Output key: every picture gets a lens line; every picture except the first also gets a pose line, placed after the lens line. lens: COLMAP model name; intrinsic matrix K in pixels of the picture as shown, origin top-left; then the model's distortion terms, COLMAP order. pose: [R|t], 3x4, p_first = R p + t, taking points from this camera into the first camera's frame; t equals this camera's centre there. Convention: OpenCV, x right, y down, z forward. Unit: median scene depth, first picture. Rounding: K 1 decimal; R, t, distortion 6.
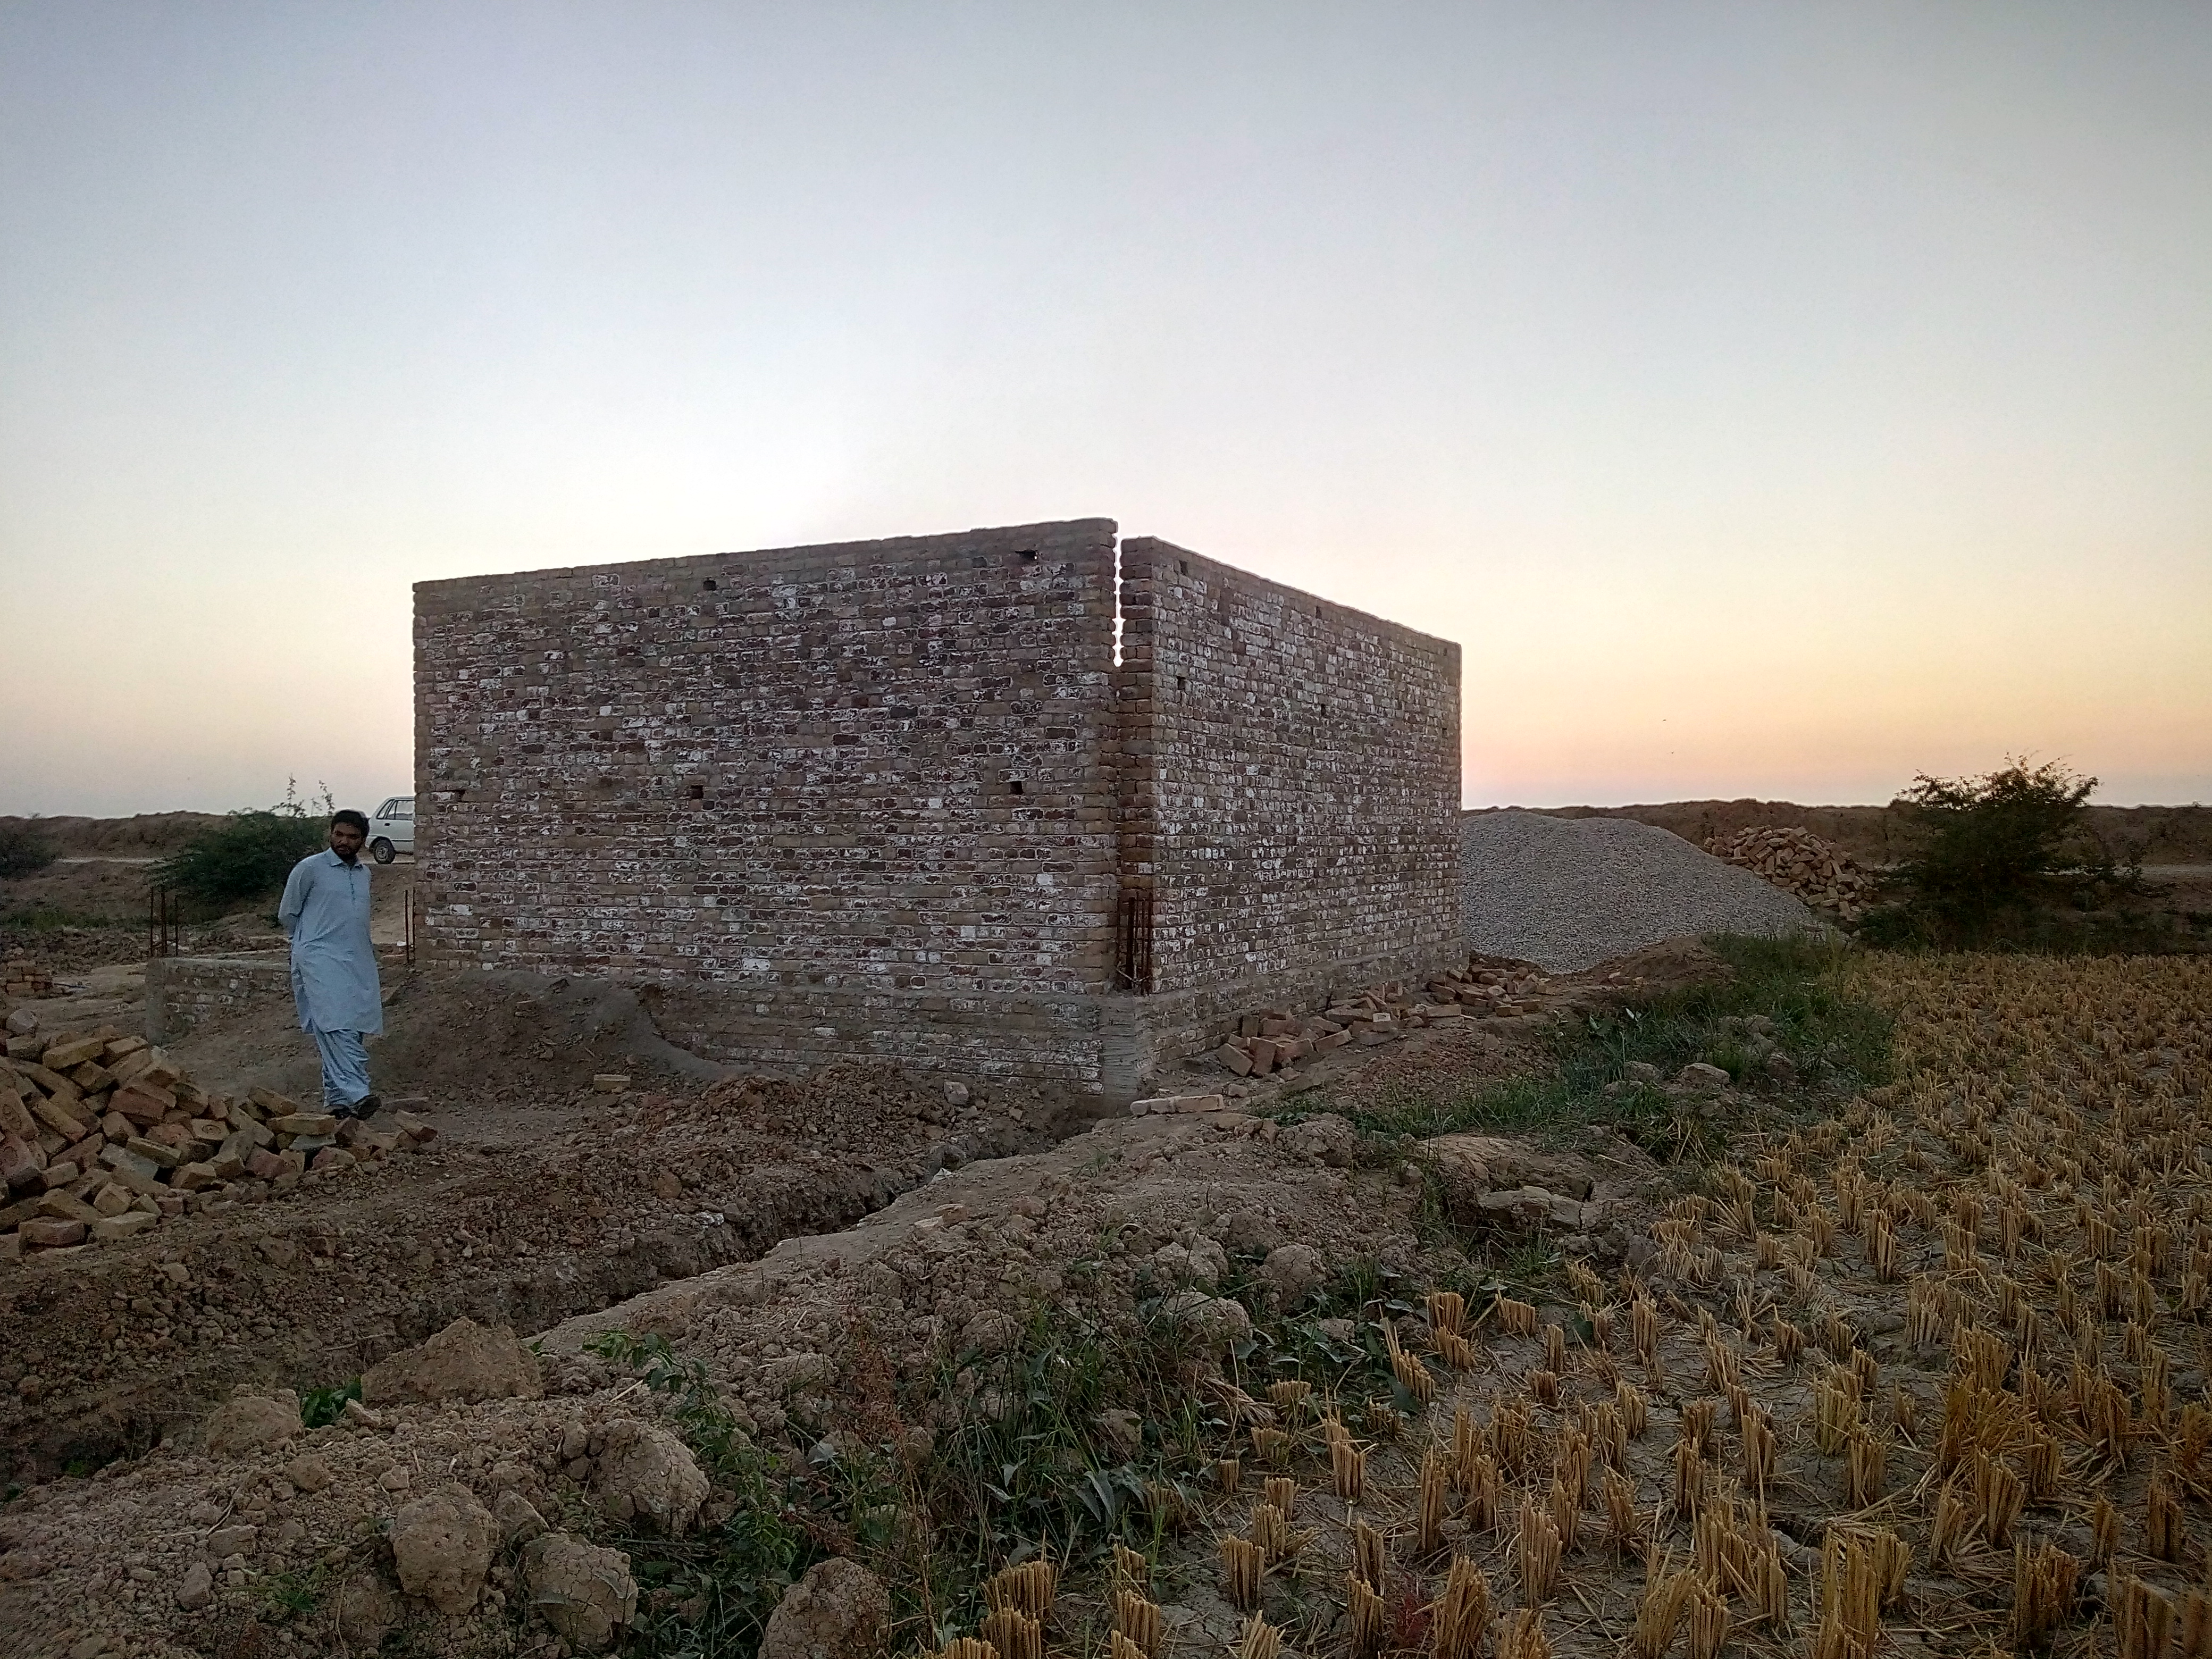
lens RADIAL K [[1747.0, 0, 1180.3], [0, 1747.0, 842.0], [0, 0, 1]] dist [0.026936, -0.040160]
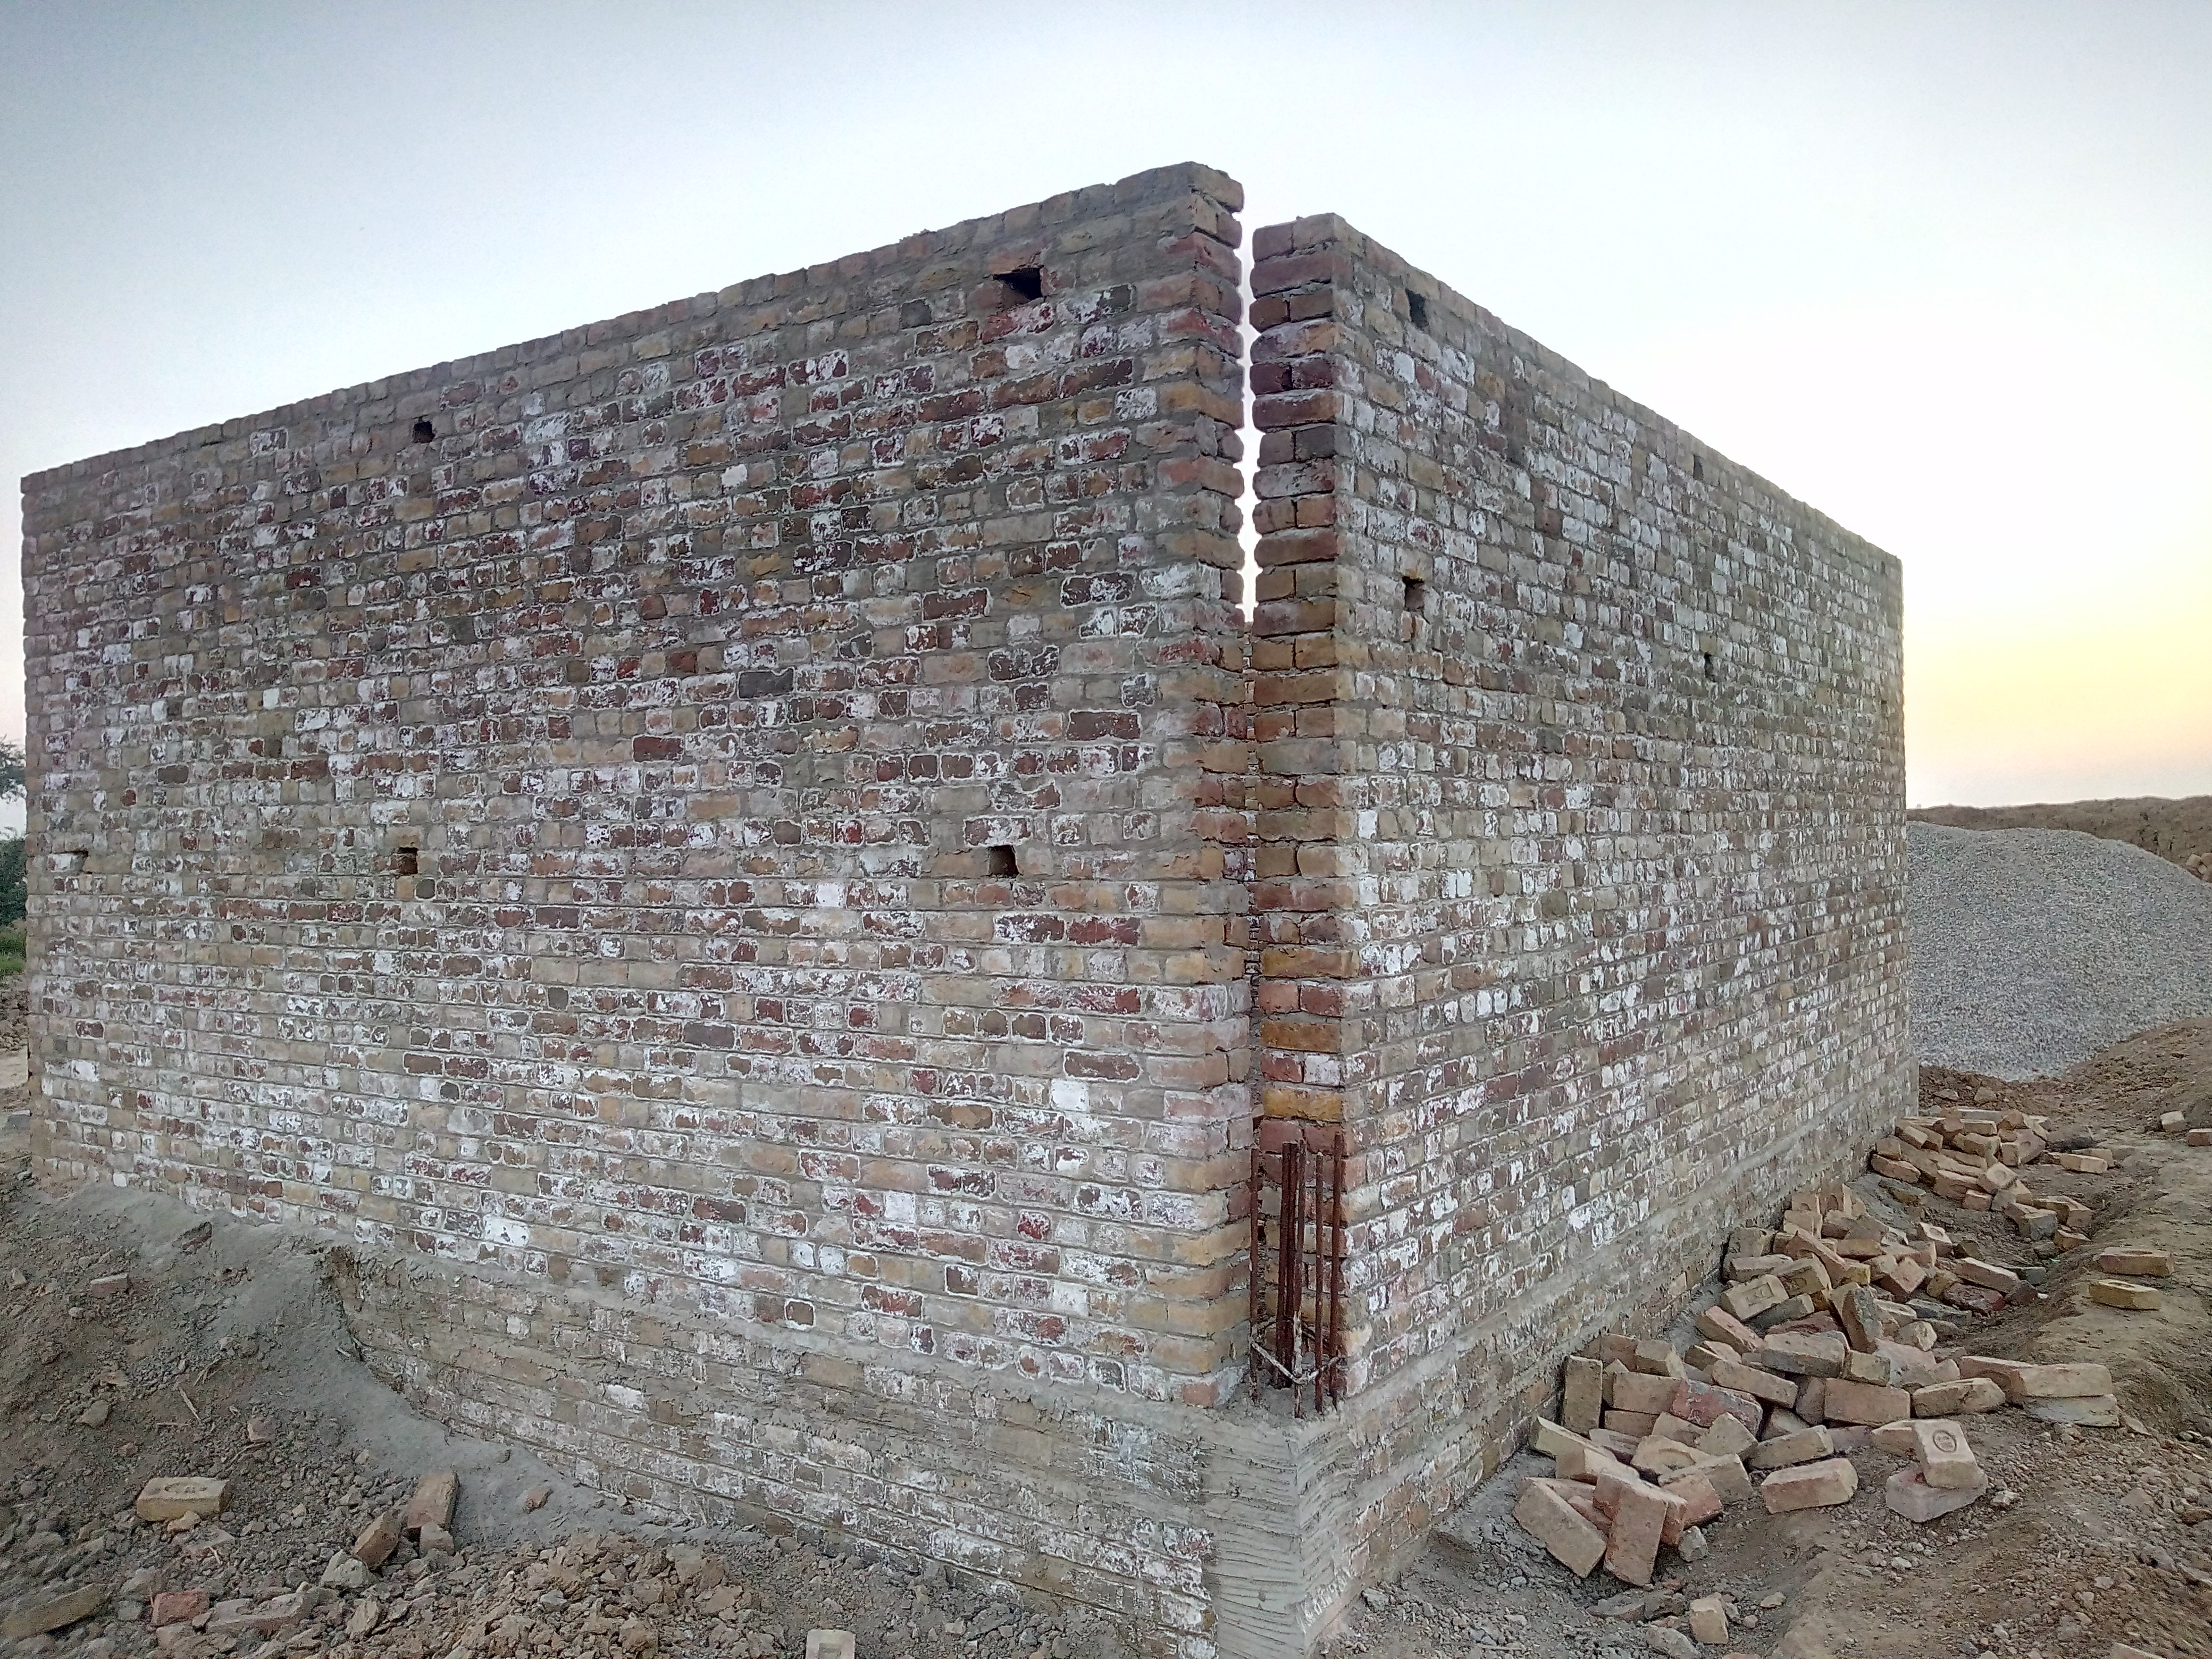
lens RADIAL K [[1747.0, 0, 1163.5], [0, 1747.0, 831.7], [0, 0, 1]] dist [0.026936, -0.040160]
pose [[0.989103, -0.011297, -0.146788, 0.002080], [0.011273, 0.999936, -0.000995, -0.034879], [0.146790, -0.000671, 0.989168, 0.568621]]
